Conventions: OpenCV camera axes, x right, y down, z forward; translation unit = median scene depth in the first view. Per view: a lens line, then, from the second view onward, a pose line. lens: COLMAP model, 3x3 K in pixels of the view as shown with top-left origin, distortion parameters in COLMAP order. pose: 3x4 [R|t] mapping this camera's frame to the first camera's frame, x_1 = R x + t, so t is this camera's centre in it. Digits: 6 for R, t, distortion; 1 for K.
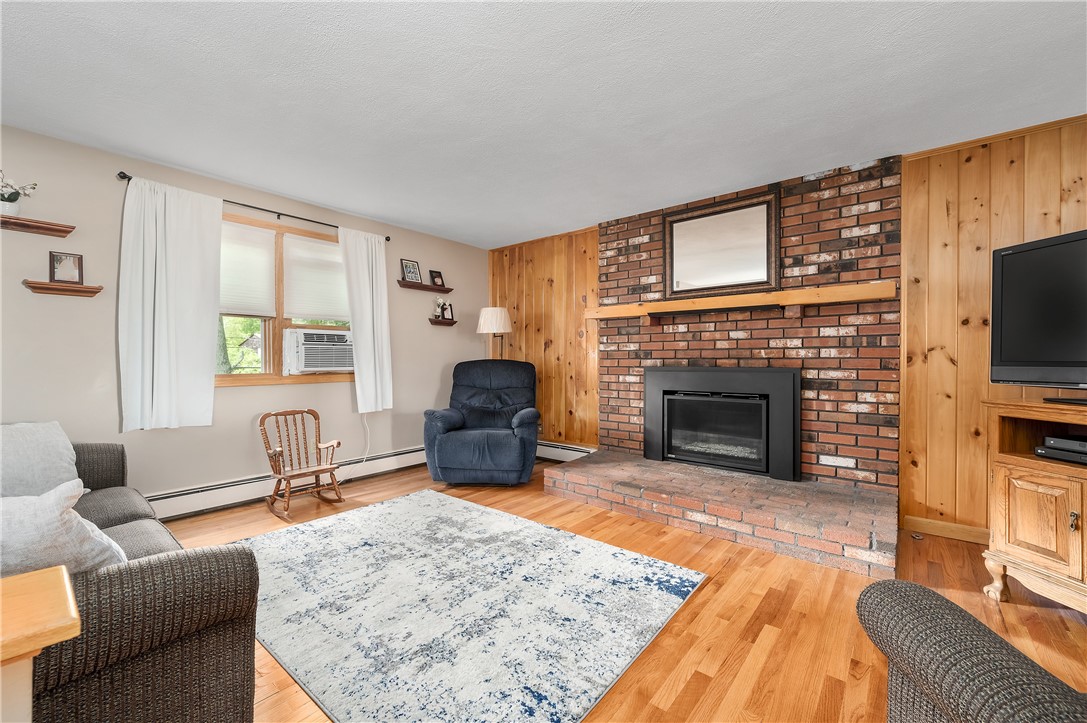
lens RADIAL K [[440.4, 0, 549.5], [0, 440.4, 360.8], [0, 0, 1]] dist [-0.002517, -0.001804]
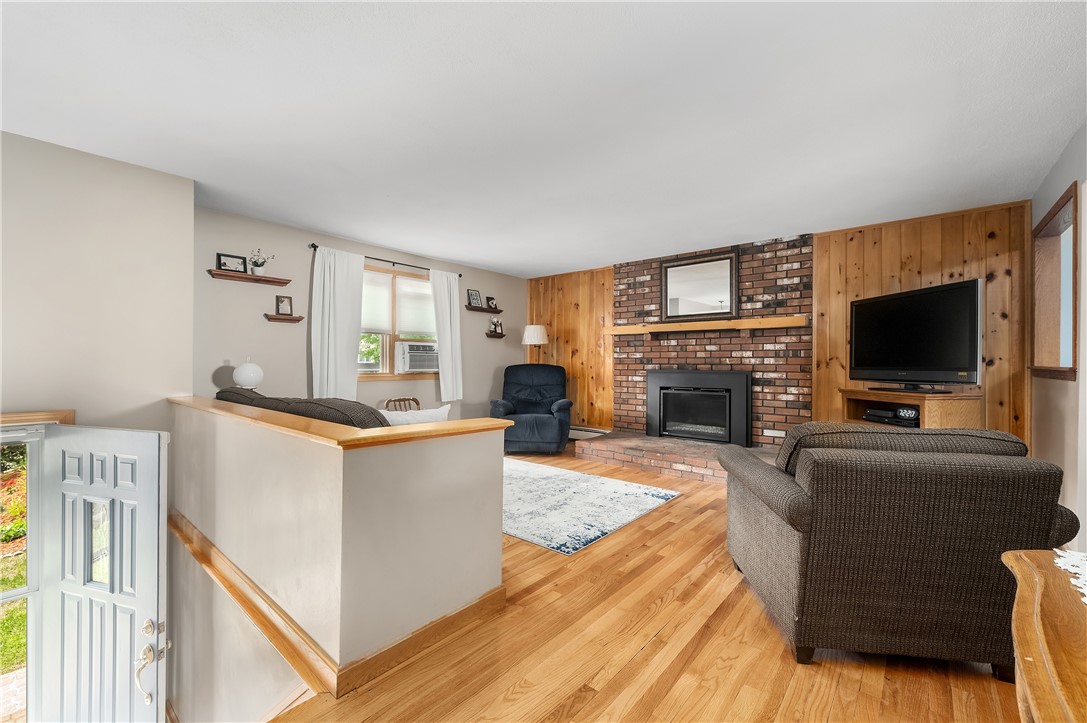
lens RADIAL K [[440.4, 0, 552.4], [0, 440.4, 360.9], [0, 0, 1]] dist [-0.002517, -0.001804]
pose [[0.999940, 0.005925, -0.009214, -0.087984], [-0.006016, 0.999933, -0.009871, 0.000863], [0.009155, 0.009926, 0.999909, -0.495330]]
